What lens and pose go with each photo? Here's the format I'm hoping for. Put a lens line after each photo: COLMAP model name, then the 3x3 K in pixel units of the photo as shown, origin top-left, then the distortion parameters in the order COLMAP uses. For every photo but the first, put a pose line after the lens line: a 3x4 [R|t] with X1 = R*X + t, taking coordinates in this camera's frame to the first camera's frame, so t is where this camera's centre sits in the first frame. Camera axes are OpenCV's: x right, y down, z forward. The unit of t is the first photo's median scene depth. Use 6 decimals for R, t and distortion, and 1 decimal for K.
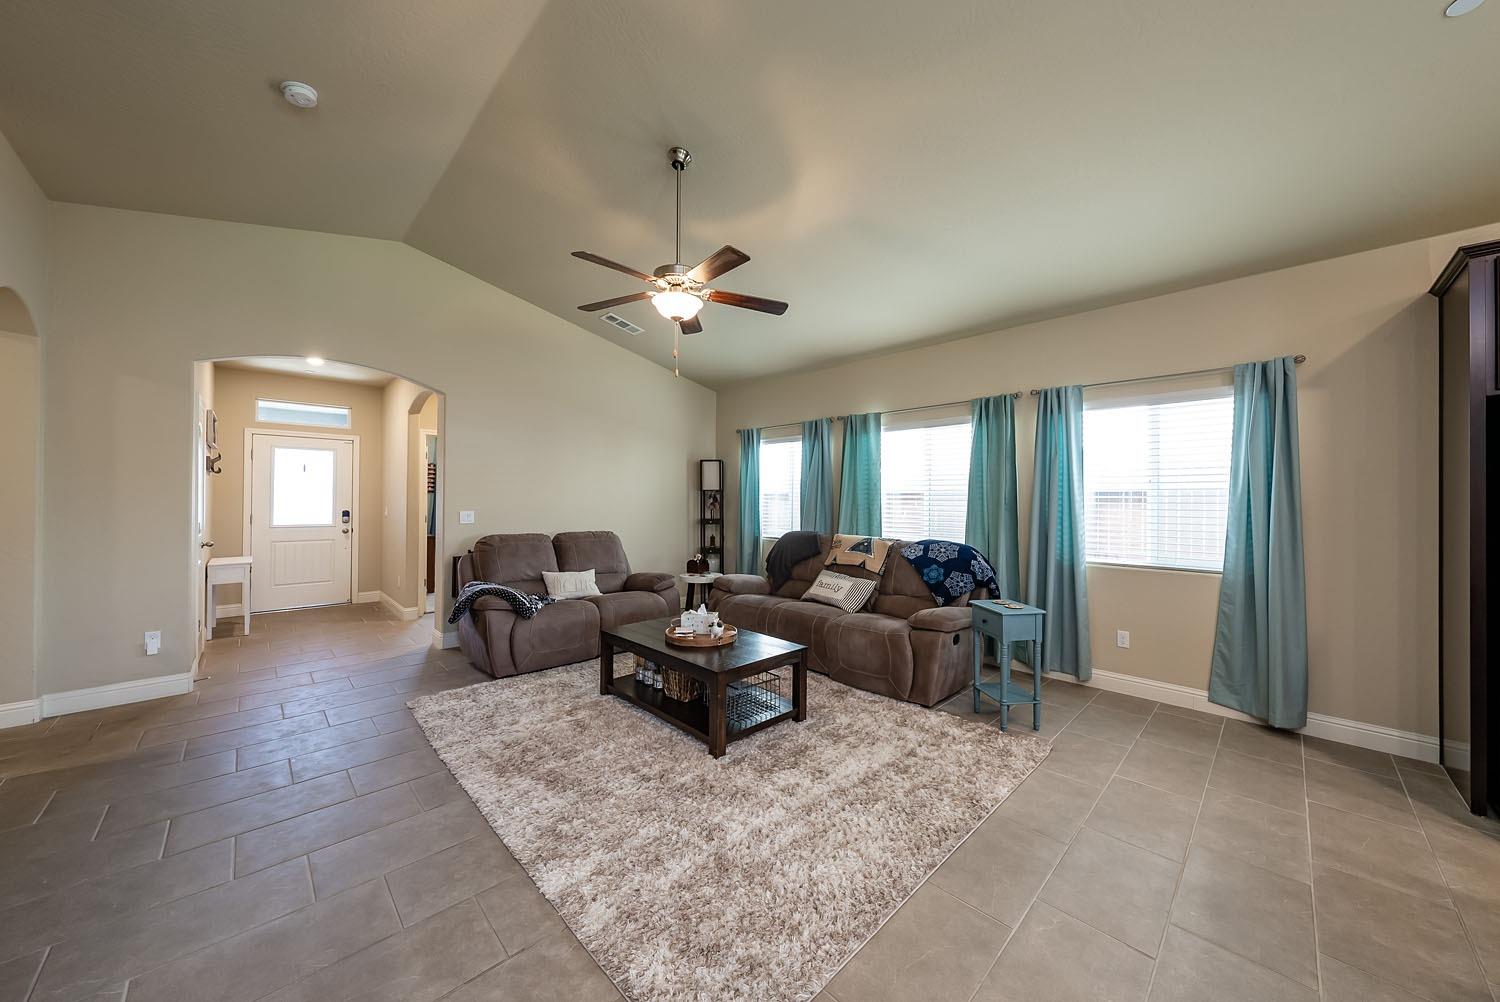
lens RADIAL K [[511.7, 0, 750.0], [0, 511.7, 501.0], [0, 0, 1]] dist [0.000544, 0.000146]
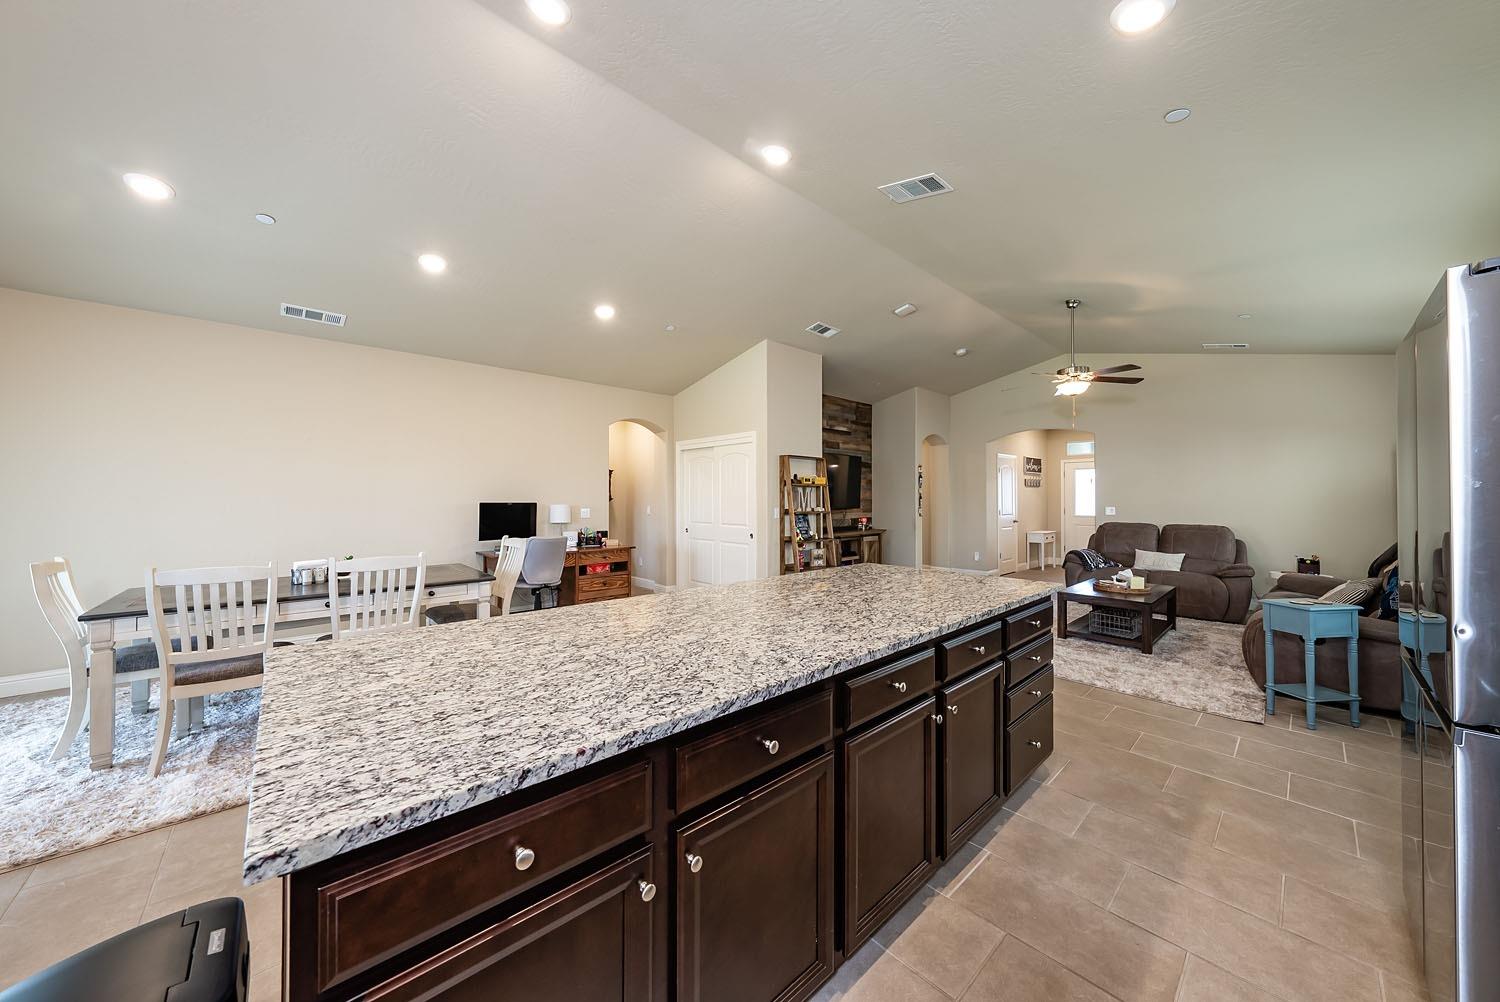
lens RADIAL K [[511.7, 0, 750.0], [0, 511.7, 501.0], [0, 0, 1]] dist [0.000544, 0.000146]
pose [[-0.031727, -0.006664, -0.999474, 0.262181], [0.004346, 0.999967, -0.006805, 0.002287], [0.999487, -0.004559, -0.031697, -0.006357]]
